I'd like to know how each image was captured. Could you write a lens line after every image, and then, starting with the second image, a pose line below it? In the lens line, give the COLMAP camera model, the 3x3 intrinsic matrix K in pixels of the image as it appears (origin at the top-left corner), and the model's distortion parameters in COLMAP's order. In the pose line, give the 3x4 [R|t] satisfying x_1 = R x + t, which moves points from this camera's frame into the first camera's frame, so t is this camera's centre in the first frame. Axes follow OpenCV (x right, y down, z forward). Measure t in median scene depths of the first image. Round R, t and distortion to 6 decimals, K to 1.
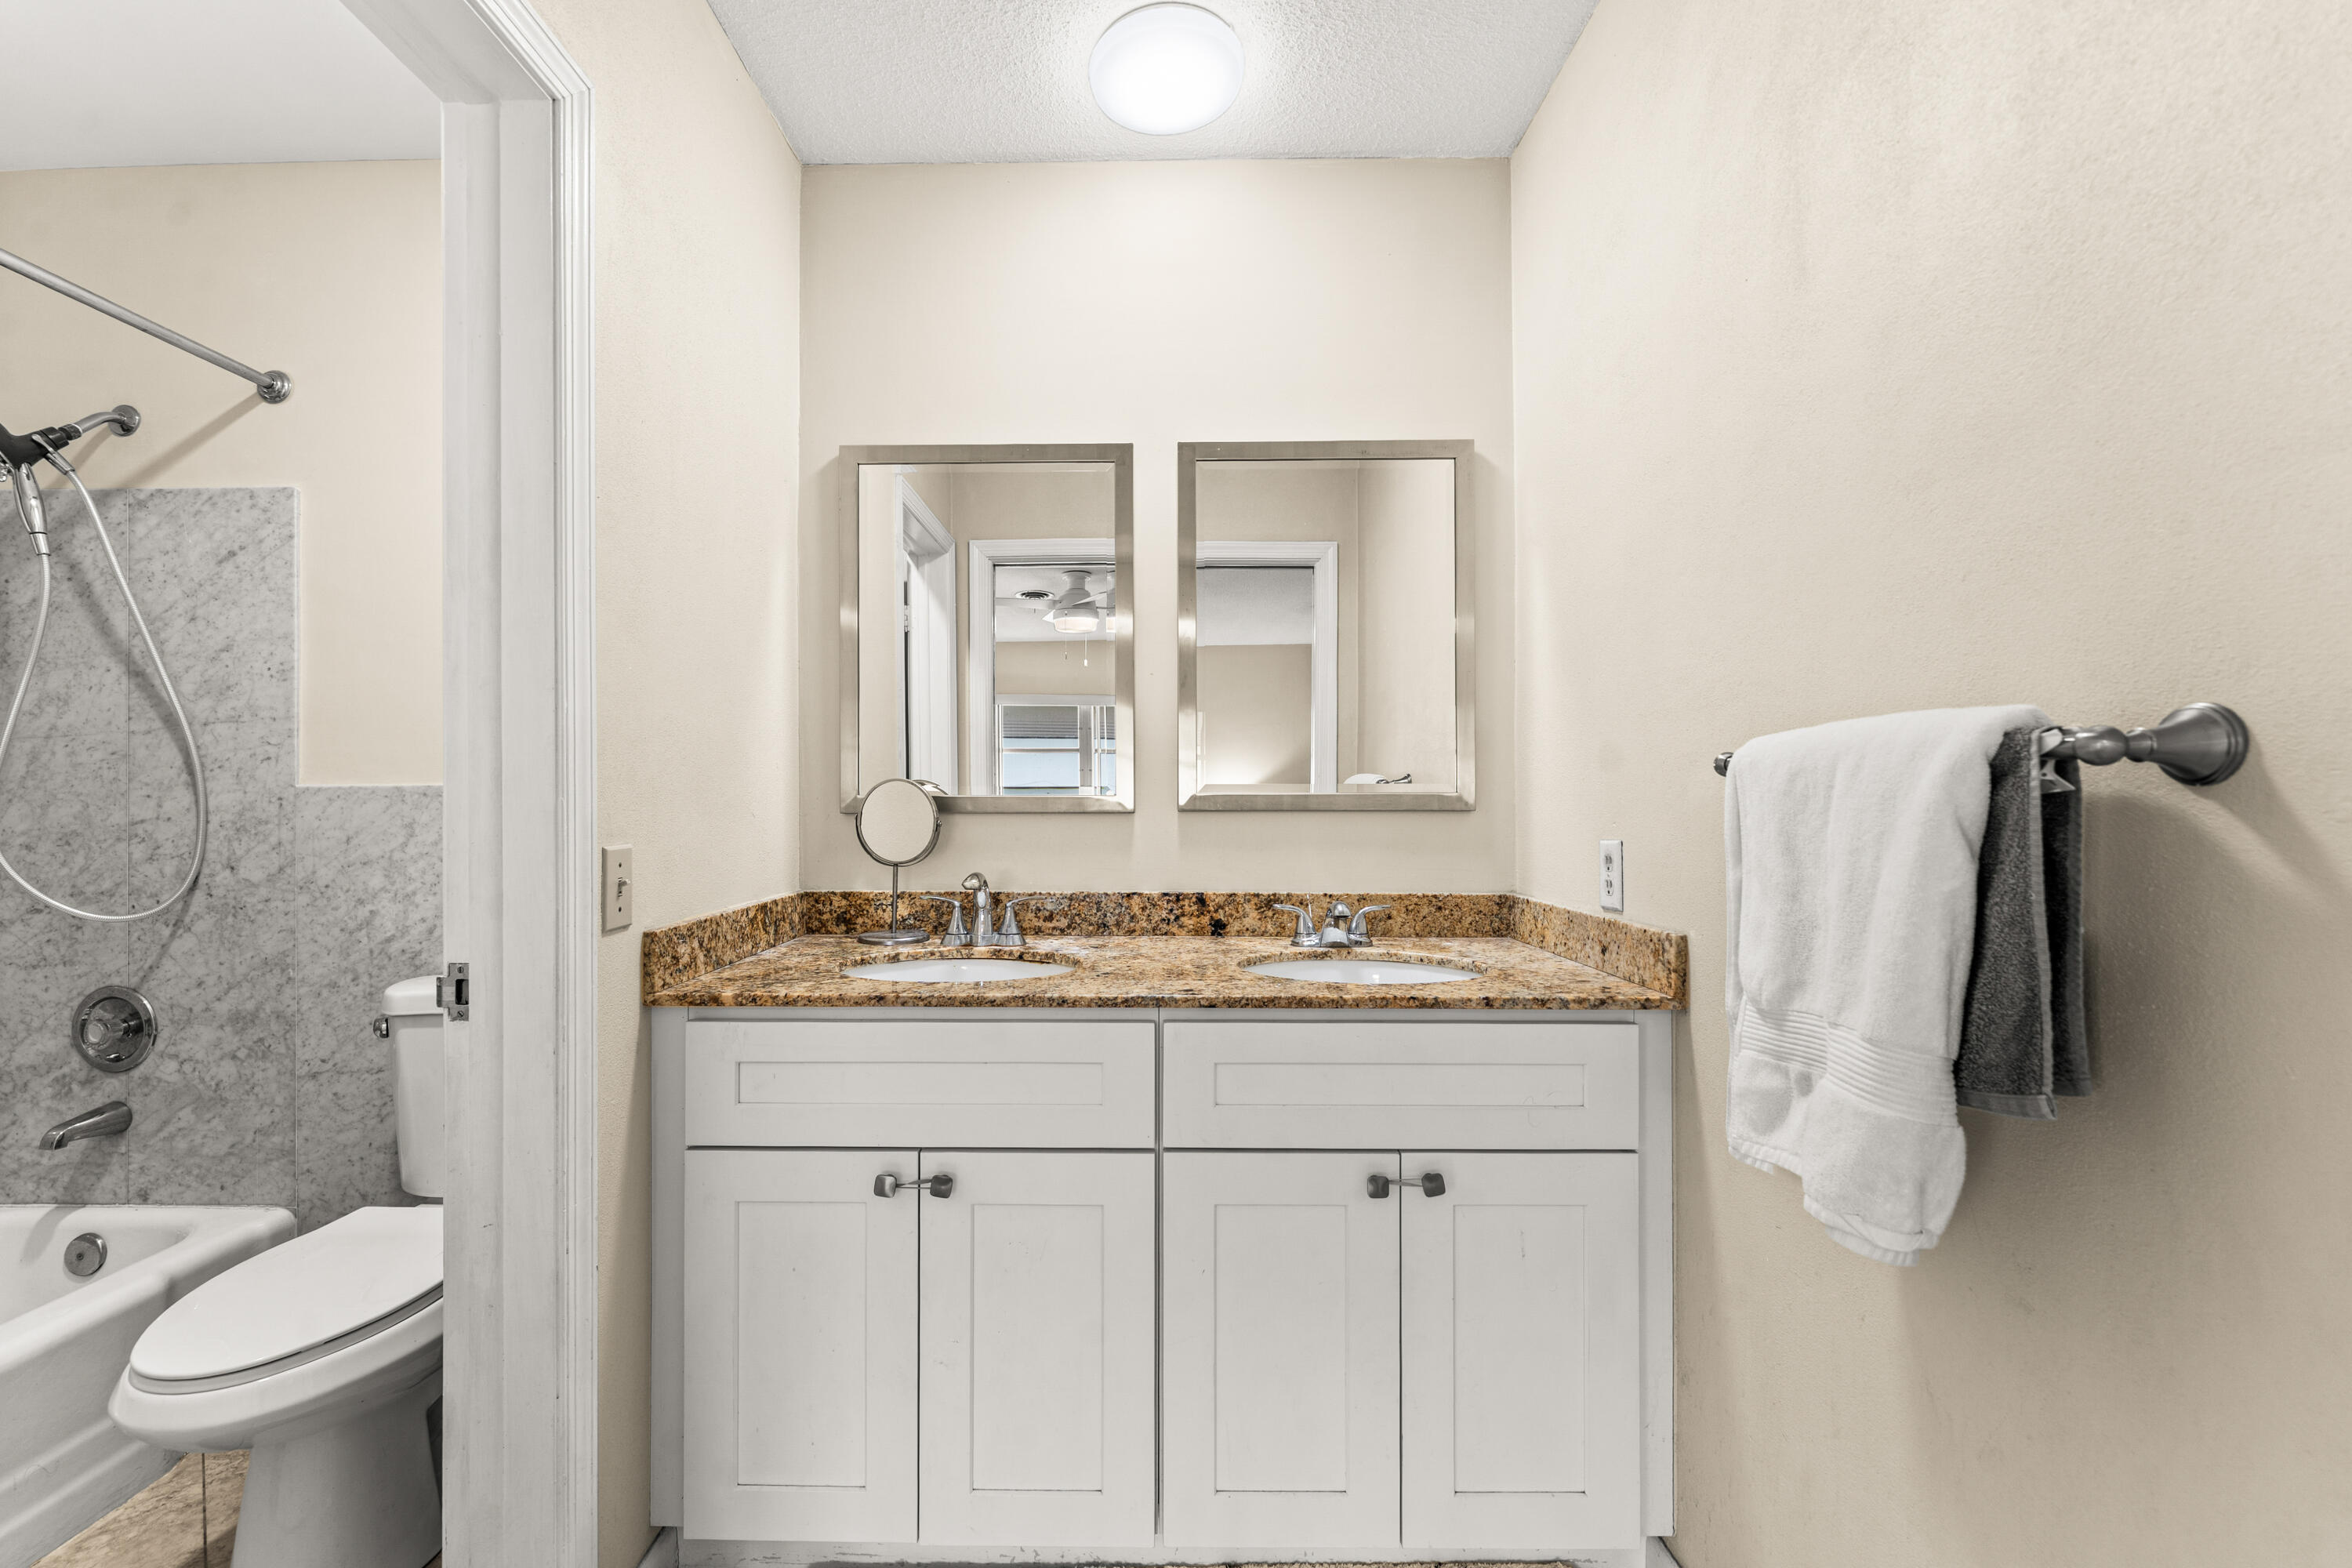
lens RADIAL K [[962.6, 0, 1134.4], [0, 962.6, 785.5], [0, 0, 1]] dist [-0.002671, -0.000625]
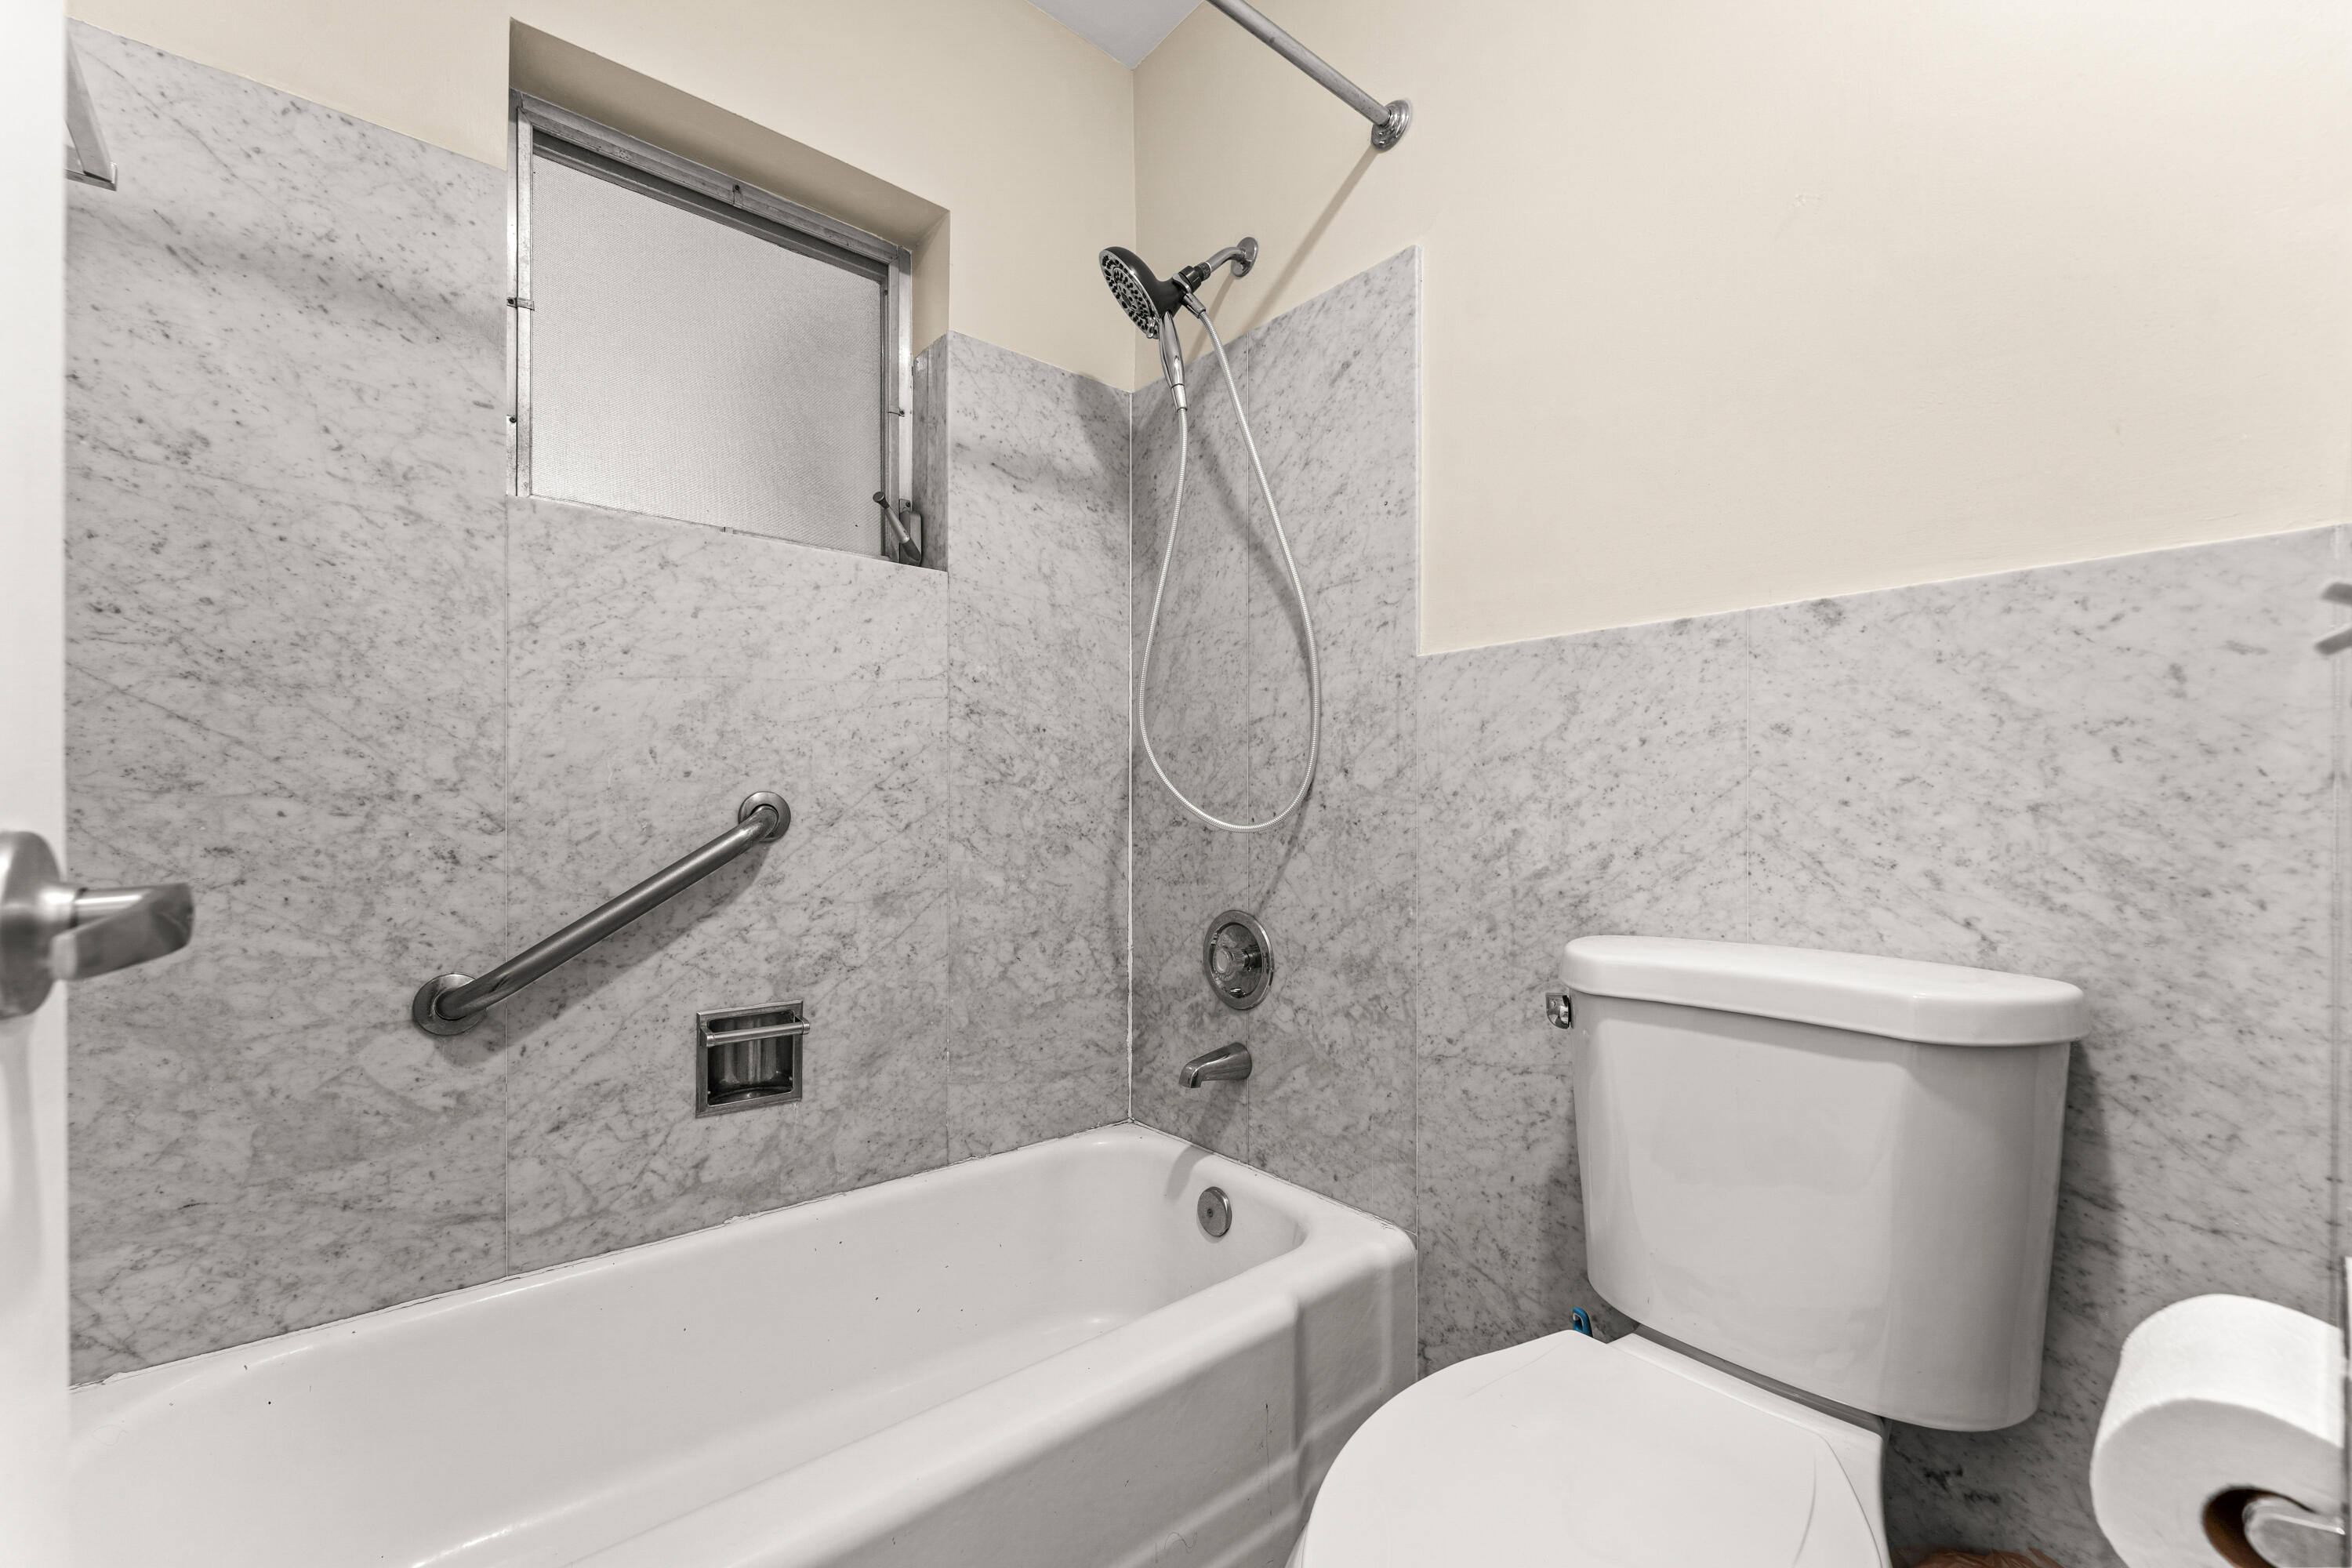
lens RADIAL K [[962.6, 0, 1184.4], [0, 962.6, 793.6], [0, 0, 1]] dist [-0.002671, -0.000625]
pose [[0.672555, -0.003783, -0.740038, -0.451286], [0.001714, 0.999992, -0.003555, 0.106844], [0.740046, 0.001122, 0.672556, 0.378288]]
